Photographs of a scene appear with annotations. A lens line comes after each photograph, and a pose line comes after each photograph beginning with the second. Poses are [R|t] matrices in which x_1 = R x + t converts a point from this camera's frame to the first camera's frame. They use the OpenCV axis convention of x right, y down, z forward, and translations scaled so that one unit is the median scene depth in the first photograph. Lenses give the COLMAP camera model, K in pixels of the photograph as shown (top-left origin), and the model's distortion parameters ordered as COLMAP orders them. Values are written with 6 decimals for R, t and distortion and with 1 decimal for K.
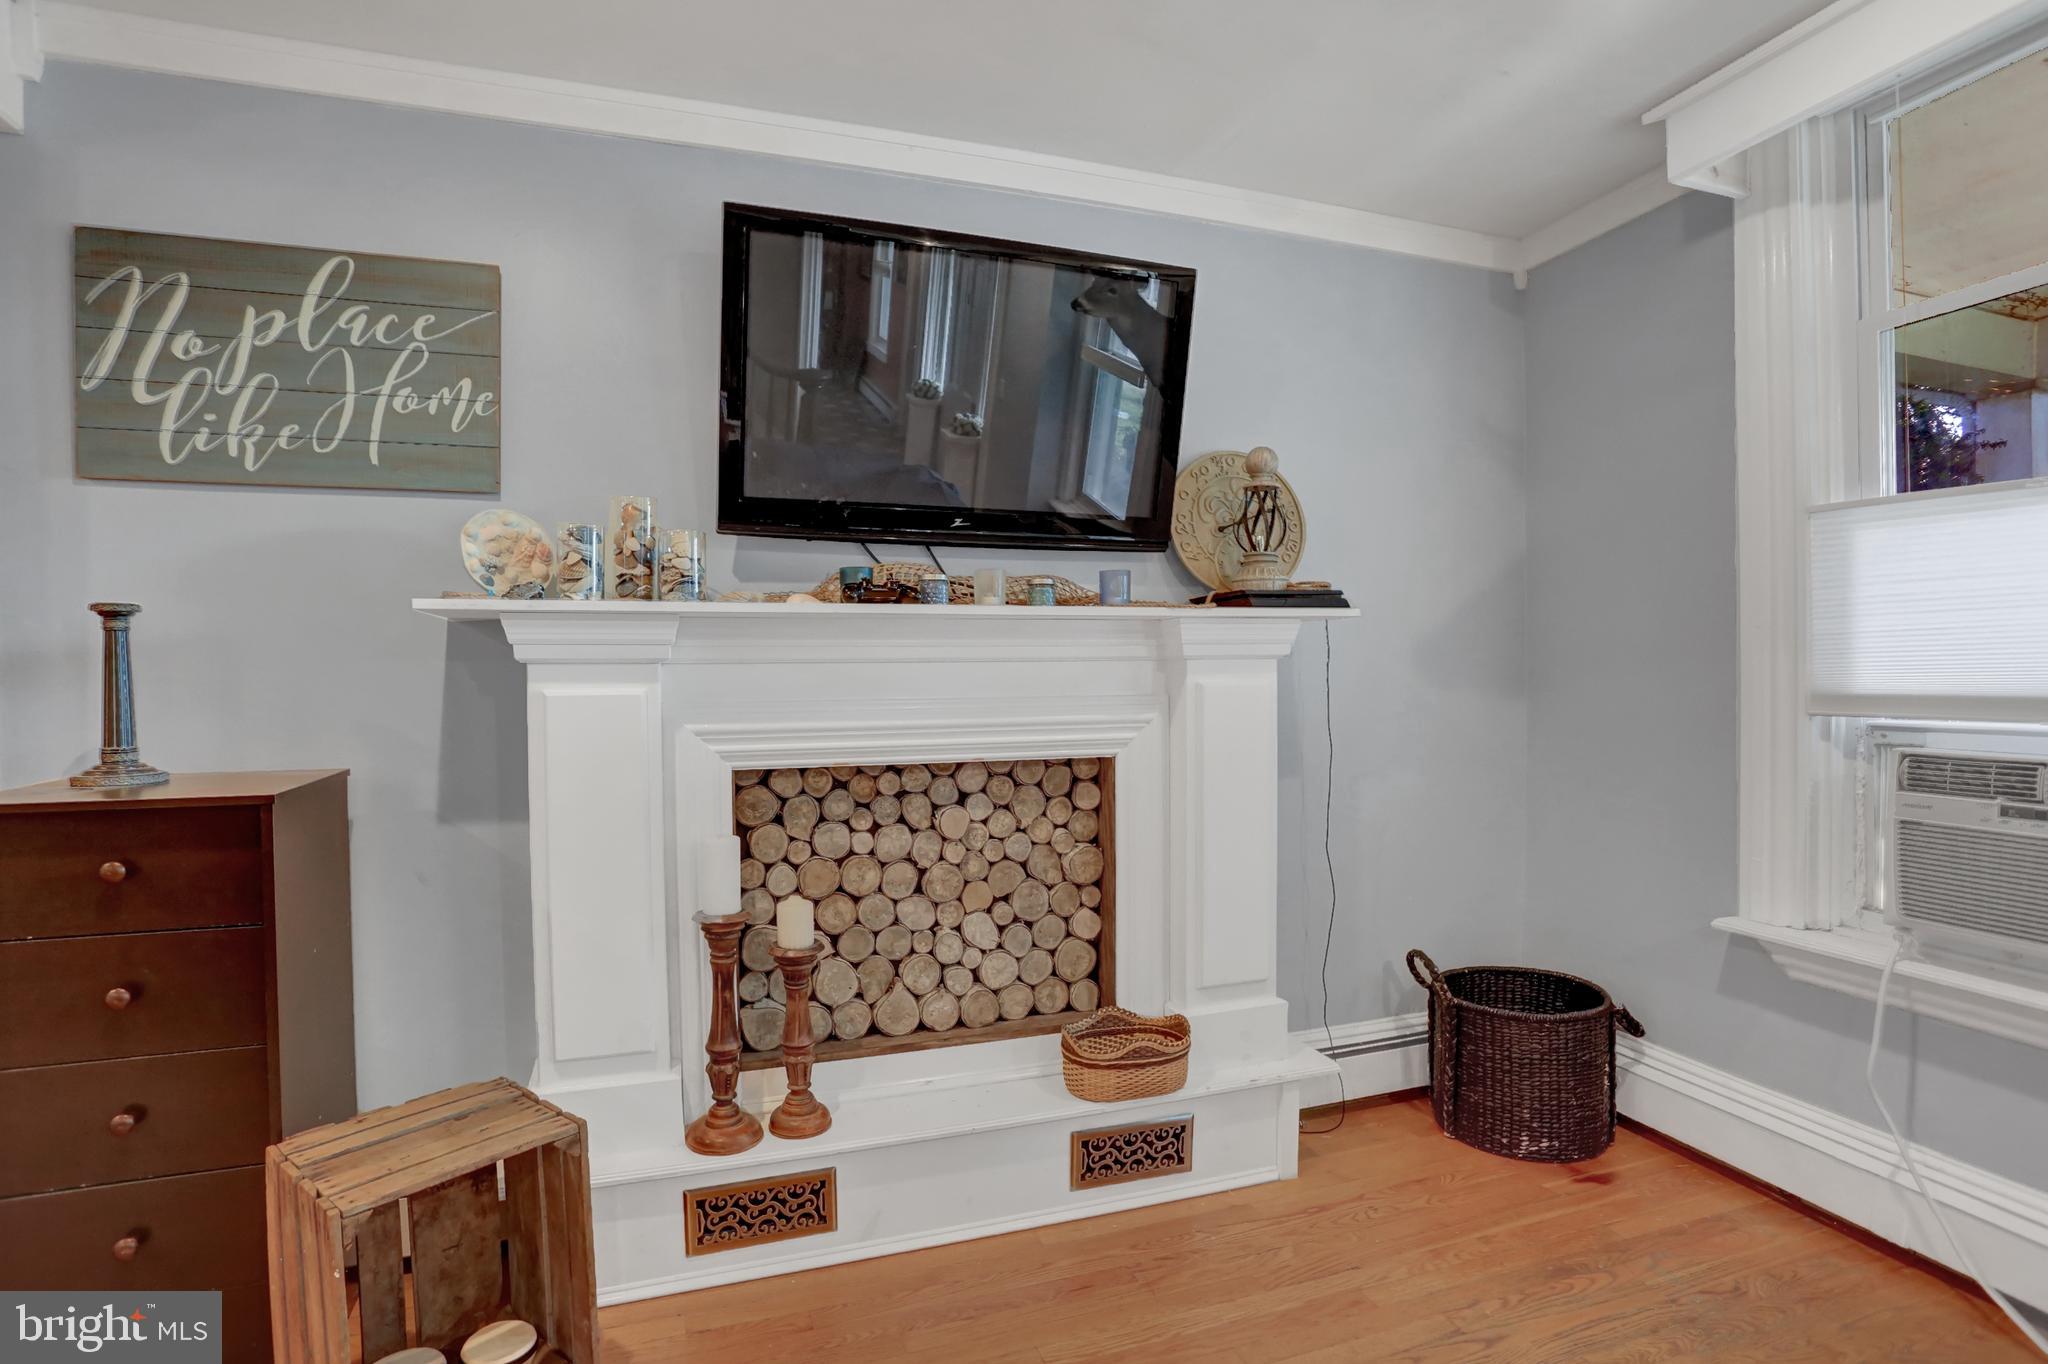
lens RADIAL K [[1005.4, 0, 1009.9], [0, 1005.4, 699.8], [0, 0, 1]] dist [-0.044070, 0.005662]
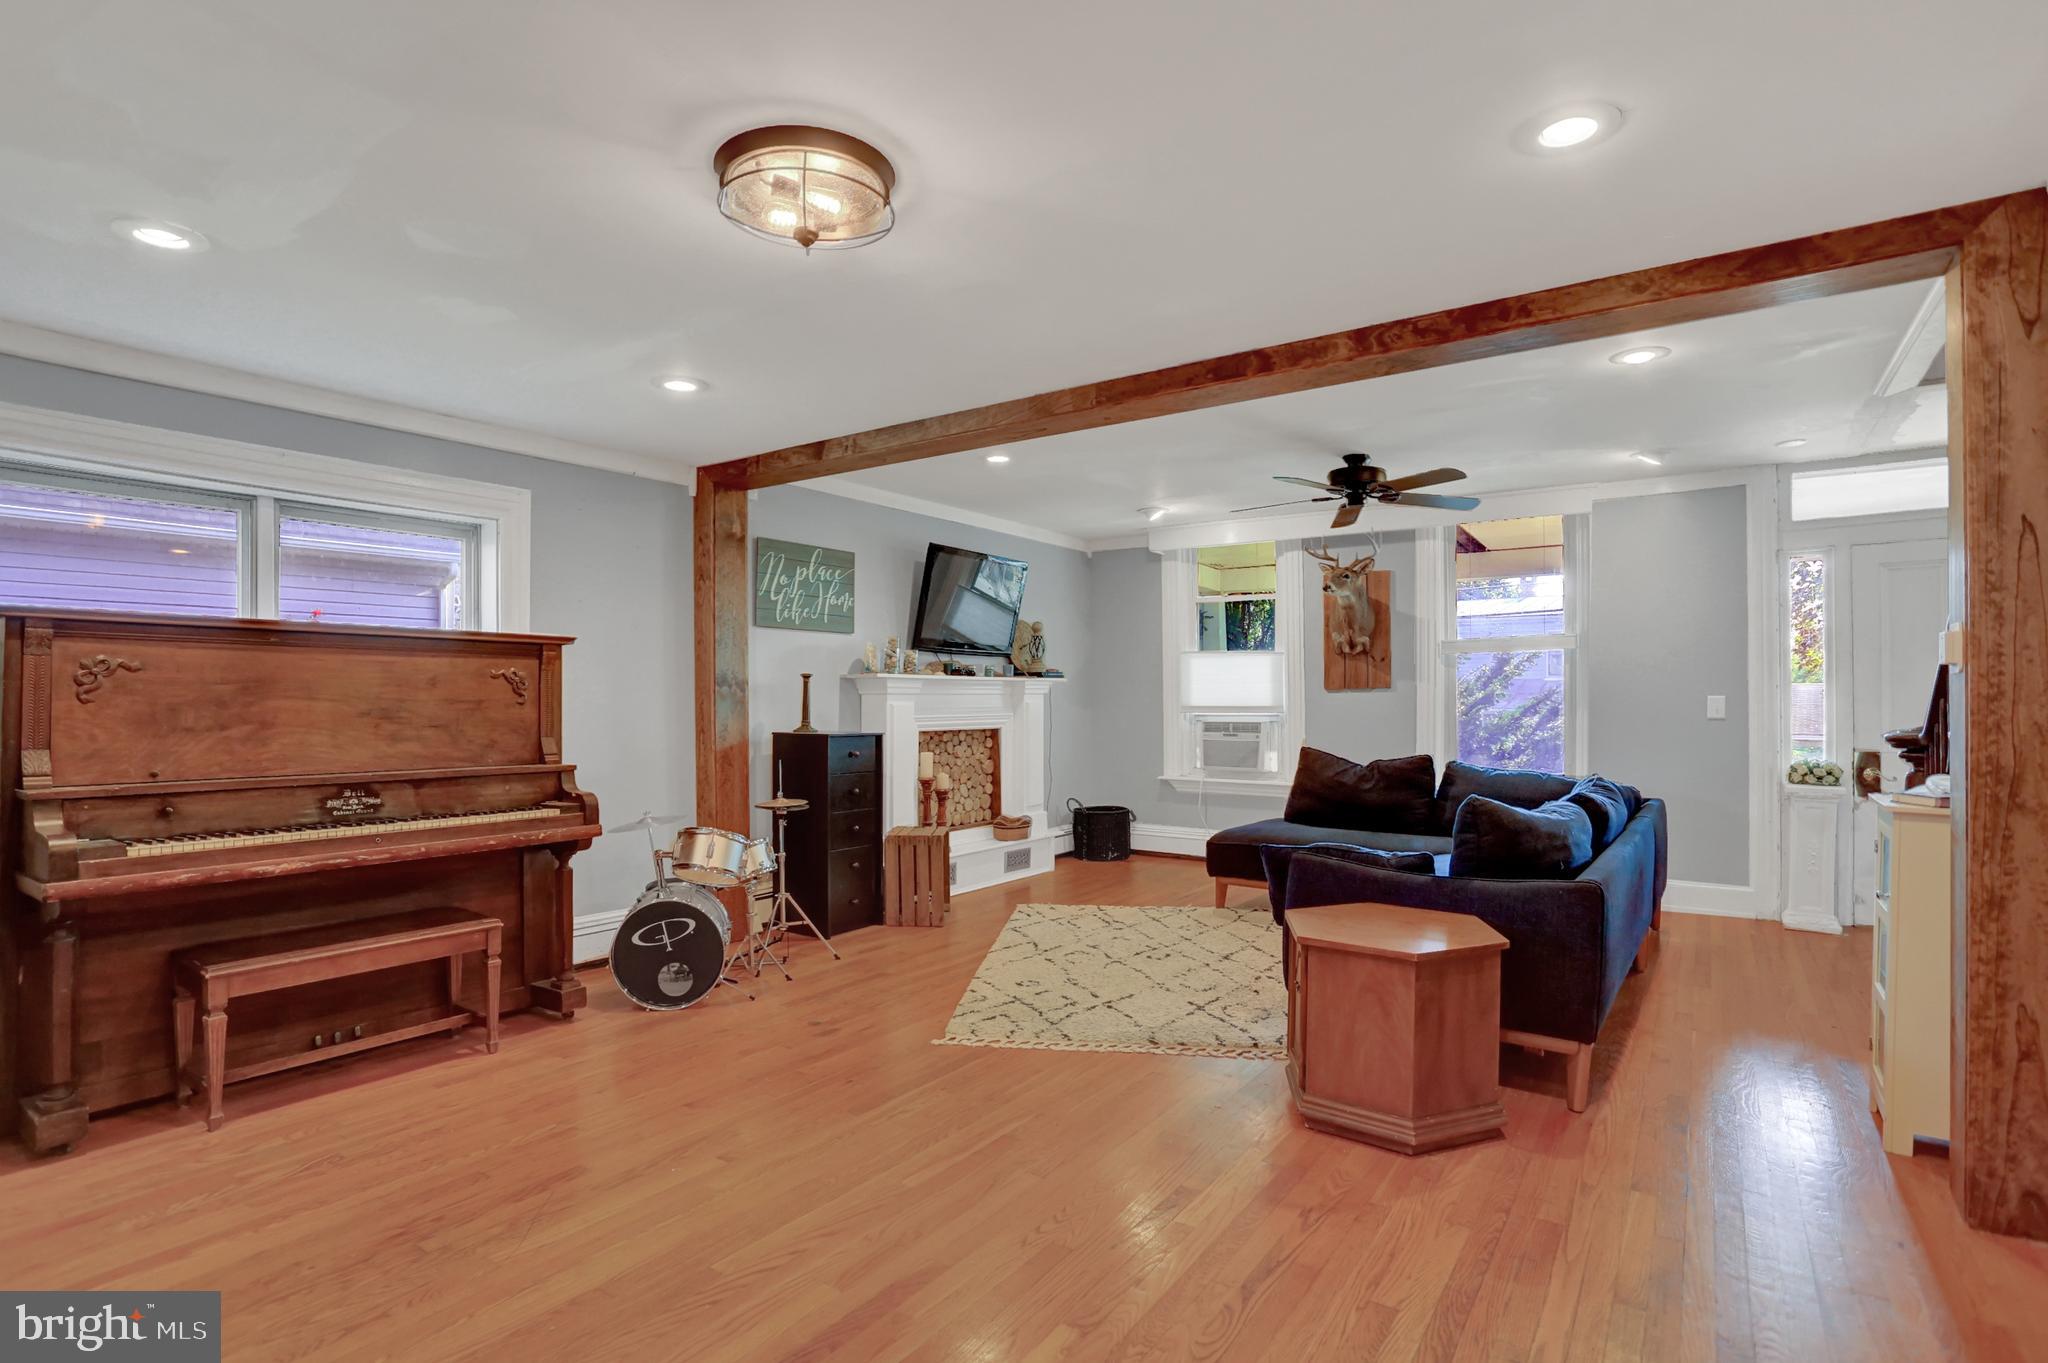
lens RADIAL K [[1005.4, 0, 1028.6], [0, 1005.4, 703.1], [0, 0, 1]] dist [-0.044070, 0.005662]
pose [[0.795835, 0.003280, 0.605504, -1.657515], [0.010744, 0.999751, -0.019537, 0.045615], [-0.605418, 0.022054, 0.795602, -1.403112]]
